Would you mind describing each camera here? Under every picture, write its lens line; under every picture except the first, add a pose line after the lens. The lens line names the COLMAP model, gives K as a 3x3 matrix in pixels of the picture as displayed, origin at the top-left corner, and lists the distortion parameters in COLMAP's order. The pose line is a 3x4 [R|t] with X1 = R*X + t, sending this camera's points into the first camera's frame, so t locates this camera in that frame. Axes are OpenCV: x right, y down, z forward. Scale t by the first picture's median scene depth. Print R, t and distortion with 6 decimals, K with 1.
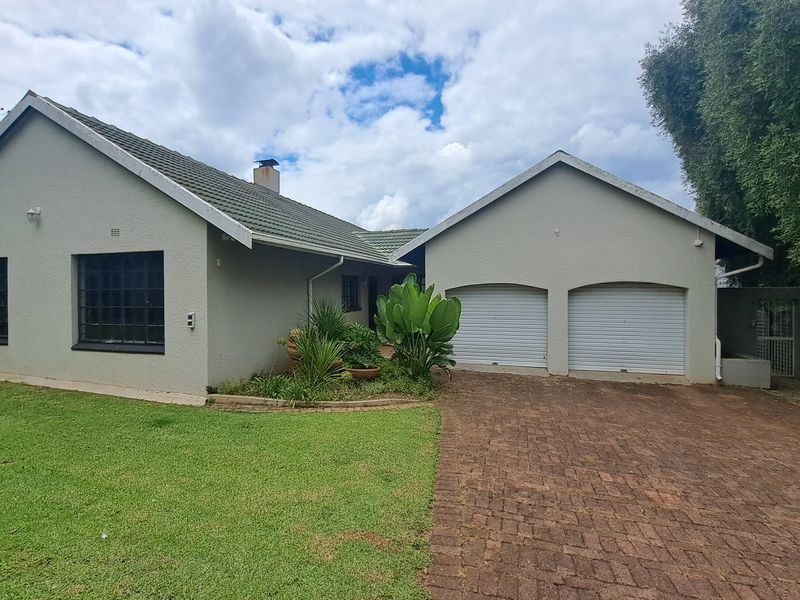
lens RADIAL K [[422.1, 0, 399.0], [0, 422.1, 300.4], [0, 0, 1]] dist [-0.015852, -0.009829]
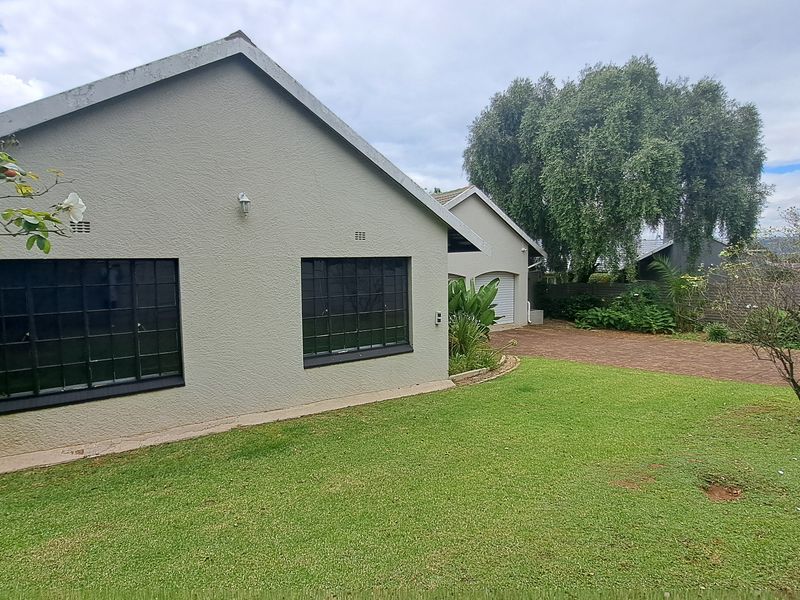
lens RADIAL K [[422.1, 0, 398.5], [0, 422.1, 299.1], [0, 0, 1]] dist [-0.015852, -0.009829]
pose [[0.652347, -0.070808, 0.754605, -1.321815], [0.028052, 0.997200, 0.069322, -0.080634], [-0.757401, -0.024054, 0.652507, 0.293052]]
